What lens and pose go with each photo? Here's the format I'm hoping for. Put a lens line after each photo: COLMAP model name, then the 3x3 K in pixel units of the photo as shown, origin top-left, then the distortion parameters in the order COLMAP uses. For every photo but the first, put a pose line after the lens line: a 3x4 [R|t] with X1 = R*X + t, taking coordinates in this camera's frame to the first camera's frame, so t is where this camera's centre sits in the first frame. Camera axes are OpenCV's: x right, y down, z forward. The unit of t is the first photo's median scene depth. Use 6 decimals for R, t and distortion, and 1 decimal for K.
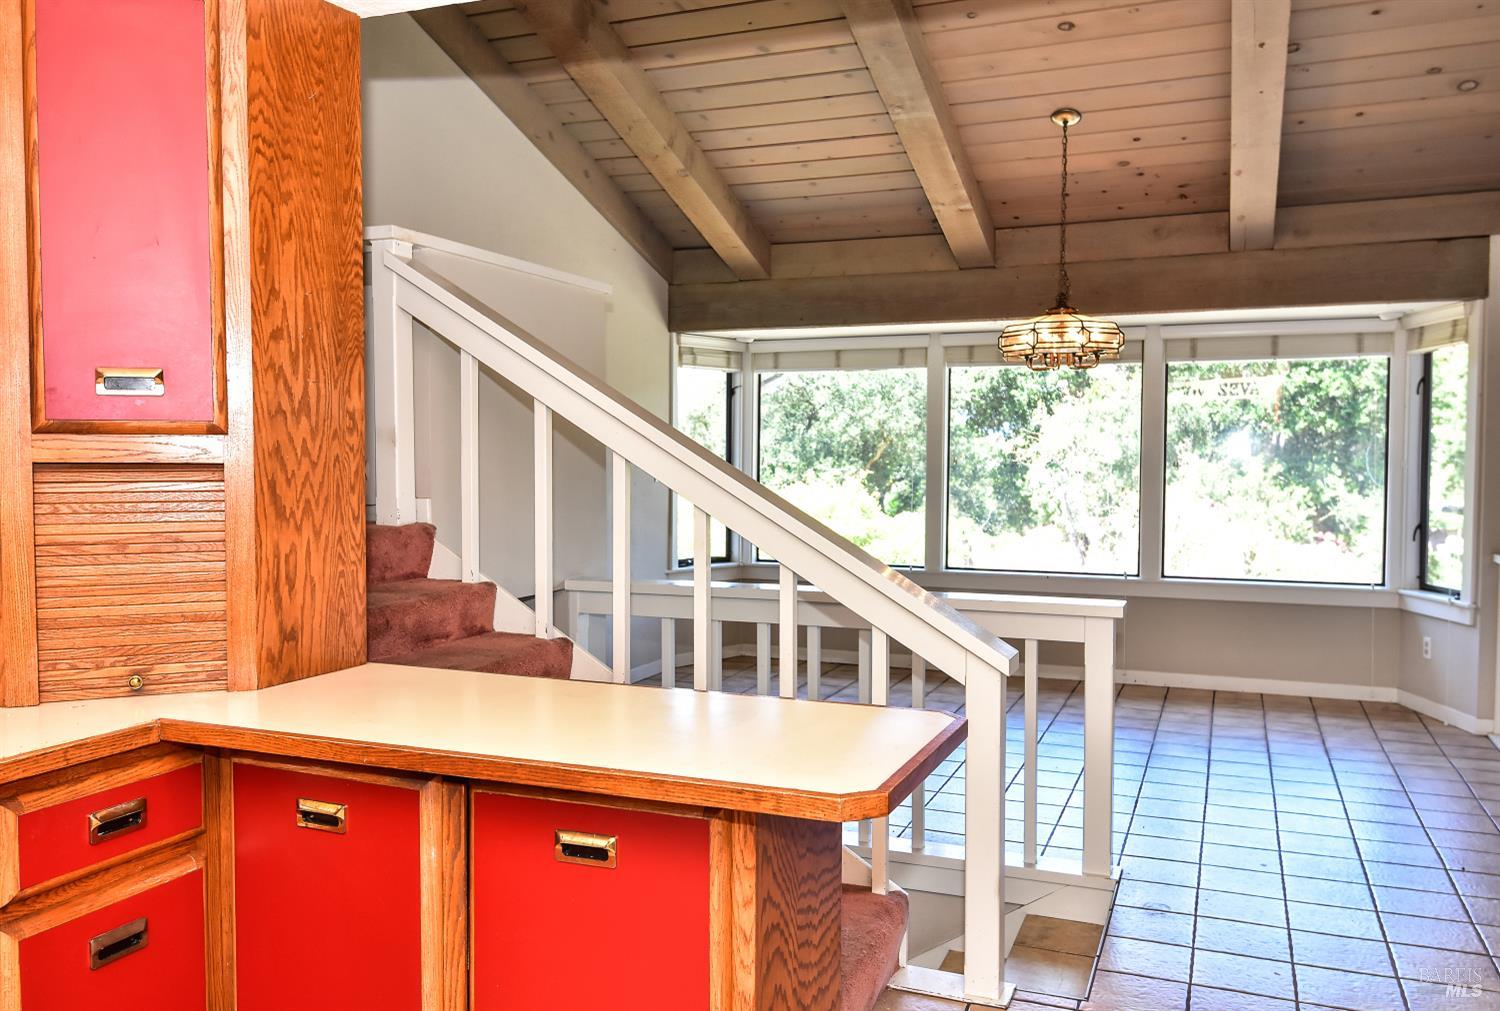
lens RADIAL K [[1220.9, 0, 750.0], [0, 1220.9, 505.5], [0, 0, 1]] dist [0.020975, -0.006857]
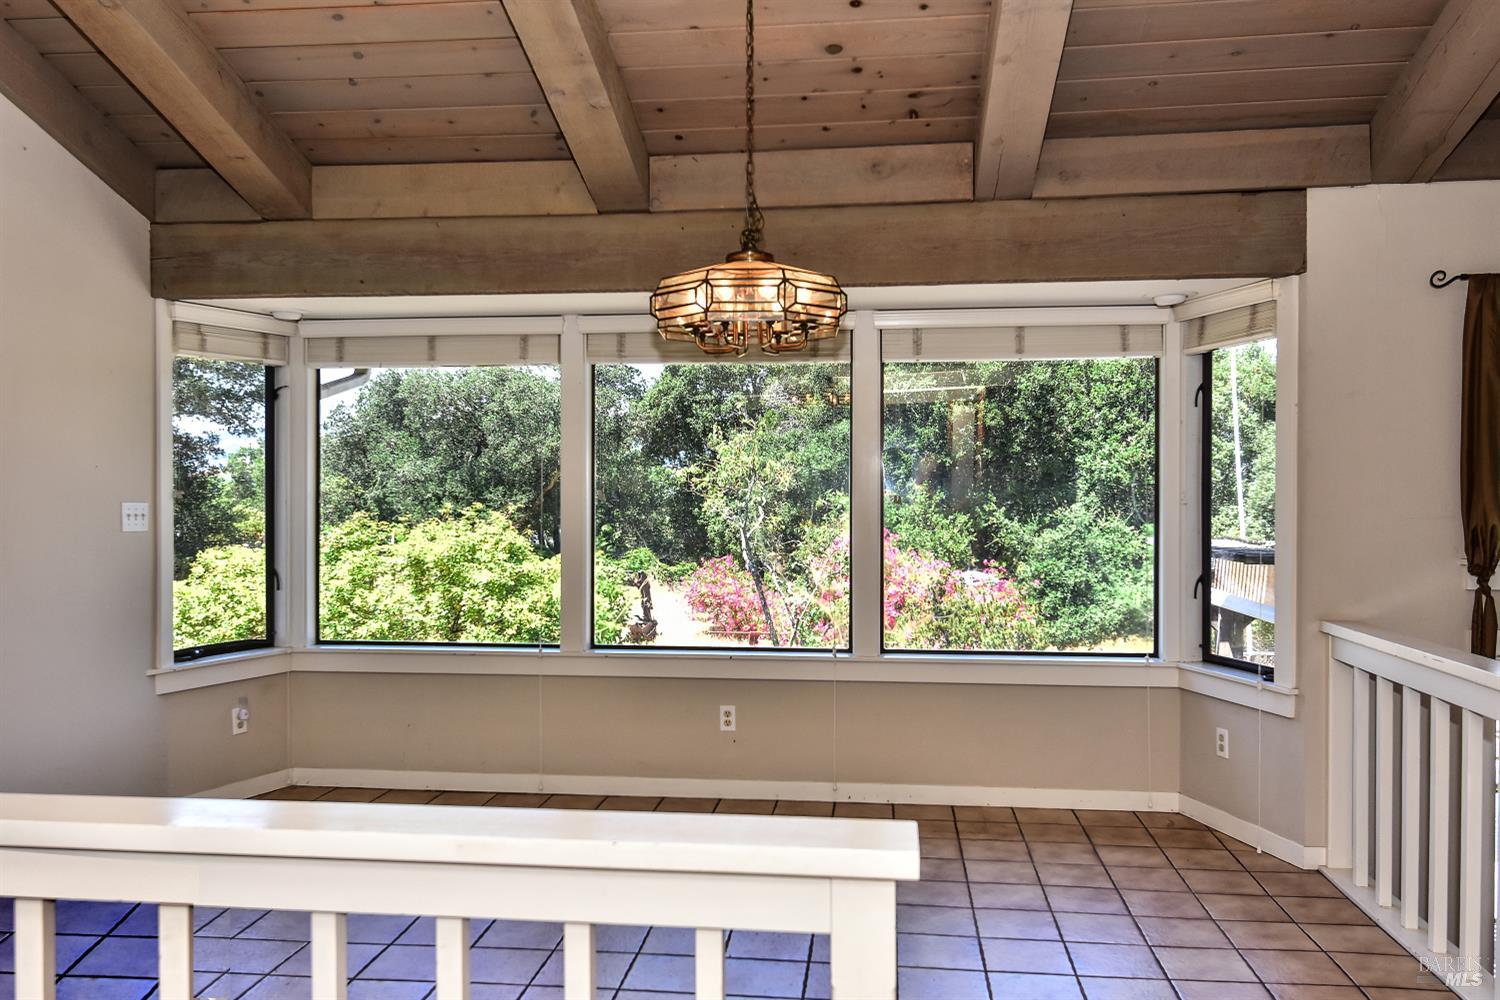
lens RADIAL K [[1199.6, 0, 750.0], [0, 1199.6, 500.0], [0, 0, 1]] dist [0.041748, -0.049913]
pose [[0.965991, -0.007049, 0.258481, 0.089242], [0.014119, 0.999575, -0.025507, -0.018582], [-0.258191, 0.028289, 0.965680, 0.383170]]
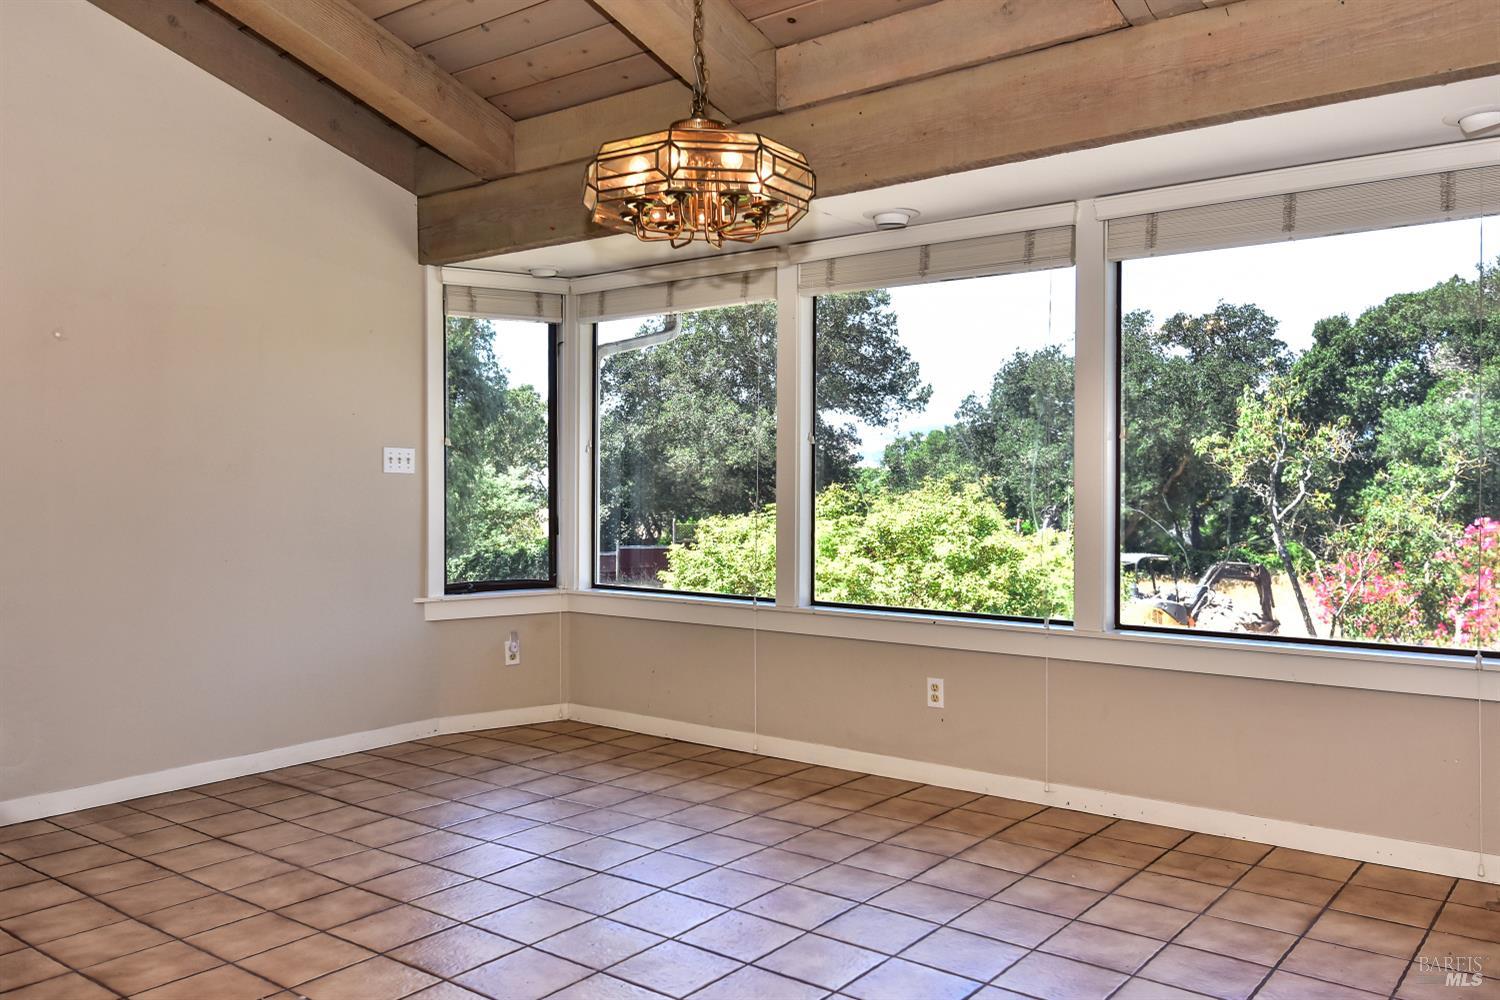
lens RADIAL K [[1199.6, 0, 750.0], [0, 1199.6, 500.0], [0, 0, 1]] dist [0.041748, -0.049913]
pose [[0.959158, -0.001000, -0.282870, 0.396080], [-0.005348, 0.999751, -0.021667, 0.012807], [0.282821, 0.022295, 0.958914, 0.472947]]
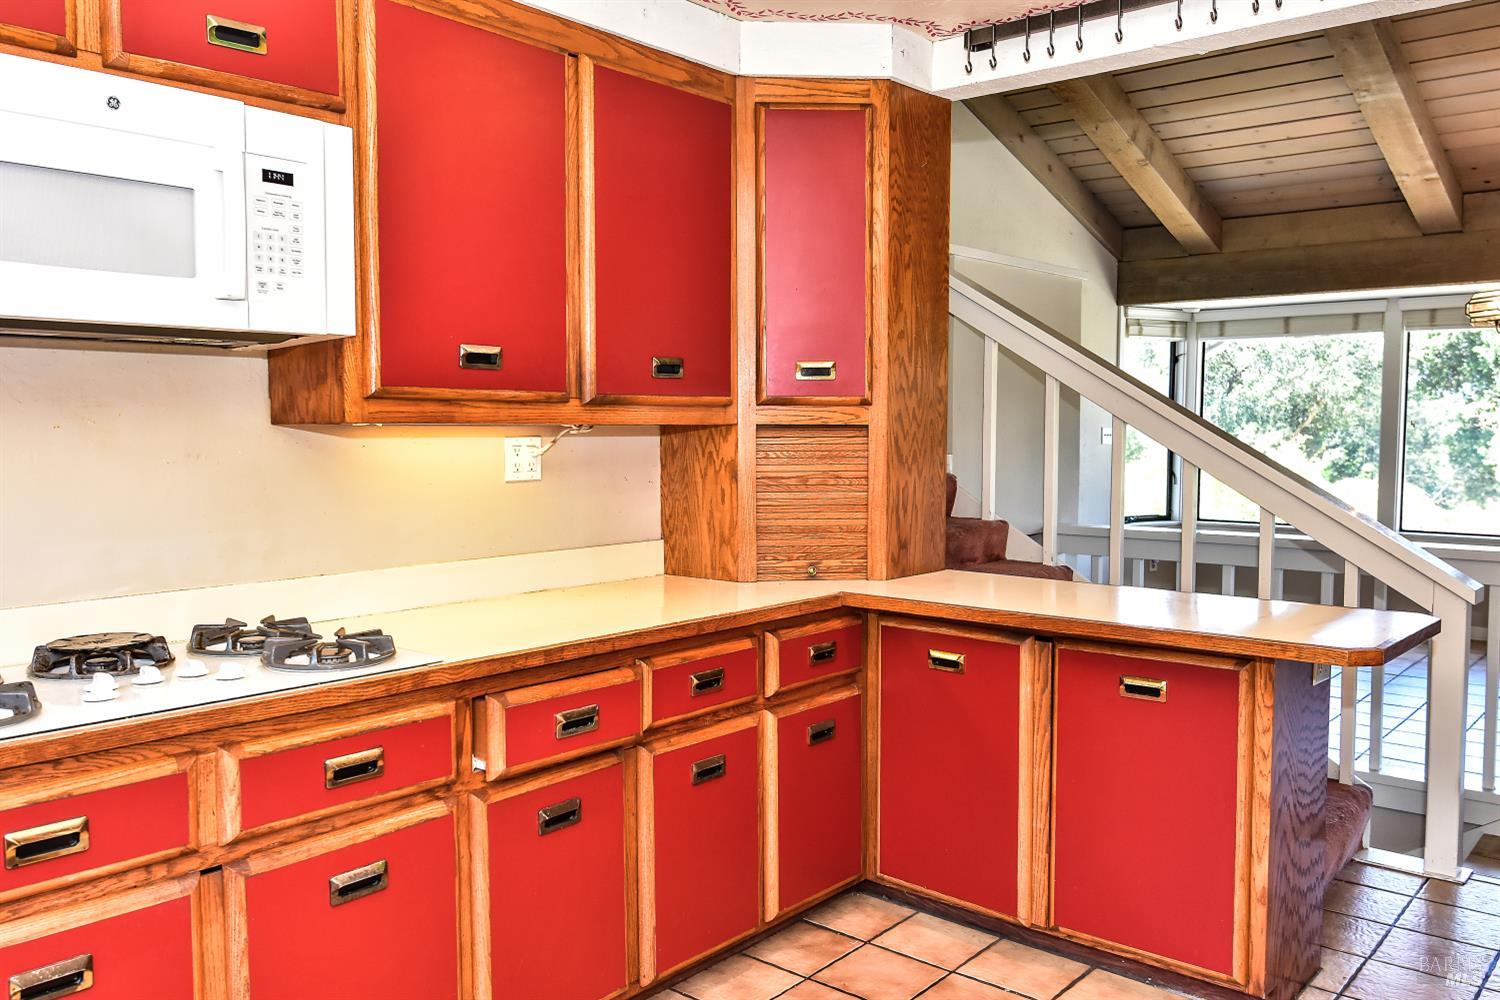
lens RADIAL K [[1220.0, 0, 750.0], [0, 1220.0, 500.0], [0, 0, 1]] dist [0.038089, -0.054836]
pose [[0.949282, 0.016812, -0.313975, -0.039570], [-0.009679, 0.999659, 0.024263, 0.008288], [0.314276, -0.019993, 0.949121, -0.166325]]
